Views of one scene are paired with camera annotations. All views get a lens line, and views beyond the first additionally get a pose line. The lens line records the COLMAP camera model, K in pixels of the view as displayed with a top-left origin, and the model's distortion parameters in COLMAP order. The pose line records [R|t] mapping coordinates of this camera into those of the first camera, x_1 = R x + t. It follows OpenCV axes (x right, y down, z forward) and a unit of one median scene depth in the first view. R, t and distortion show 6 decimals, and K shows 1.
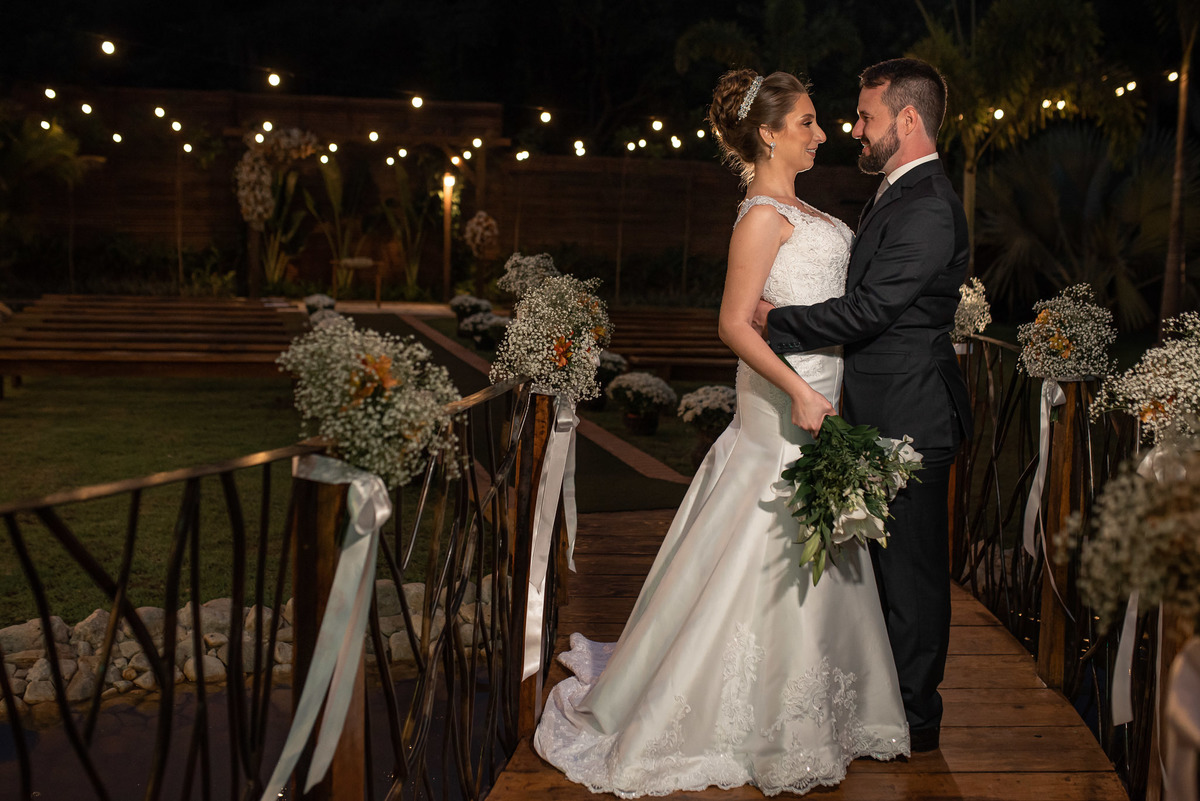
lens RADIAL K [[1767.2, 0, 600.0], [0, 1767.2, 400.5], [0, 0, 1]] dist [-0.015570, -0.074288]
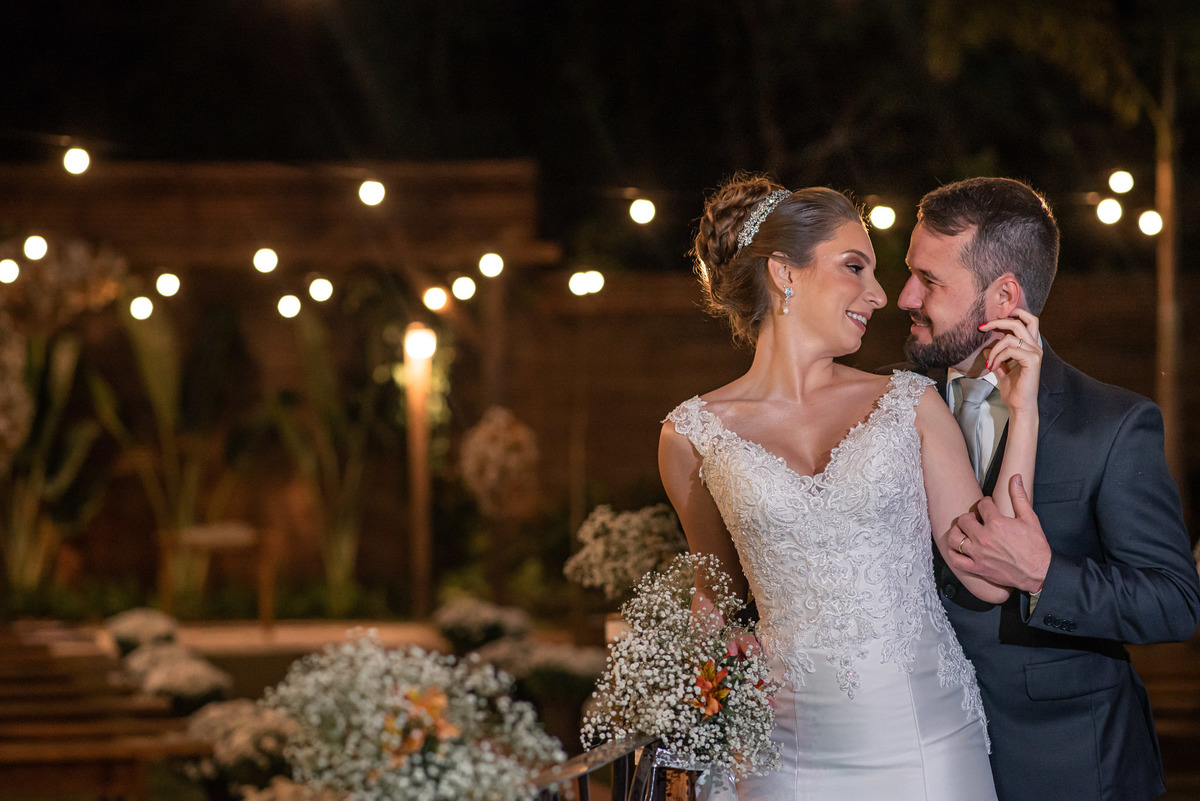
lens RADIAL K [[4474.1, 0, 600.0], [0, 4474.1, 400.5], [0, 0, 1]] dist [0.059374, 1.168017]
pose [[0.998629, -0.037200, -0.036836, -0.000475], [0.033187, 0.994008, -0.104149, 0.009687], [0.040489, 0.102783, 0.993879, -0.140032]]
